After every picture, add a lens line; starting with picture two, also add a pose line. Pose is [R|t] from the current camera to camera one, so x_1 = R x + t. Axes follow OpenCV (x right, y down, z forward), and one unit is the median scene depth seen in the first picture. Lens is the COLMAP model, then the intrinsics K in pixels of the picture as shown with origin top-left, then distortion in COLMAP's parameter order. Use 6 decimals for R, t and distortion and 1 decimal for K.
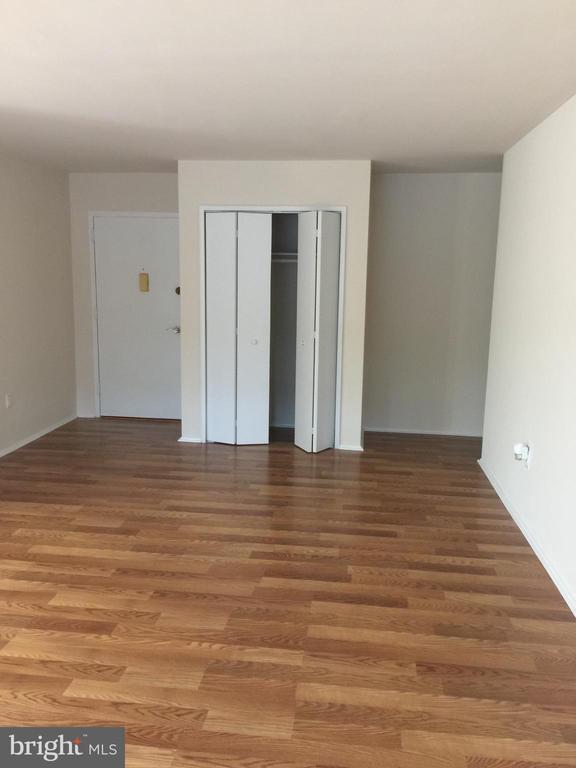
lens RADIAL K [[647.9, 0, 287.8], [0, 647.9, 382.3], [0, 0, 1]] dist [0.077371, -0.132201]
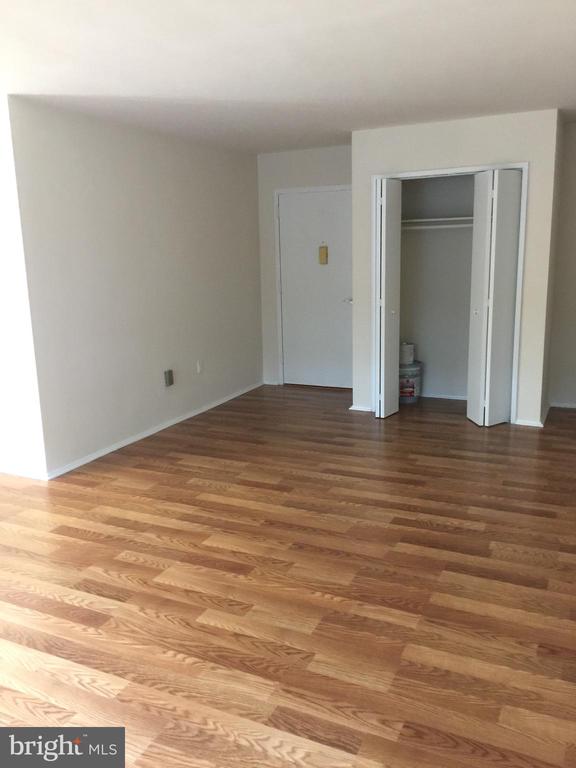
lens RADIAL K [[647.9, 0, 285.8], [0, 647.9, 385.7], [0, 0, 1]] dist [0.077371, -0.132201]
pose [[0.944311, 0.025709, -0.328049, 0.116849], [-0.010953, 0.998847, 0.046751, 0.010410], [0.328872, -0.040554, 0.943503, -0.002715]]
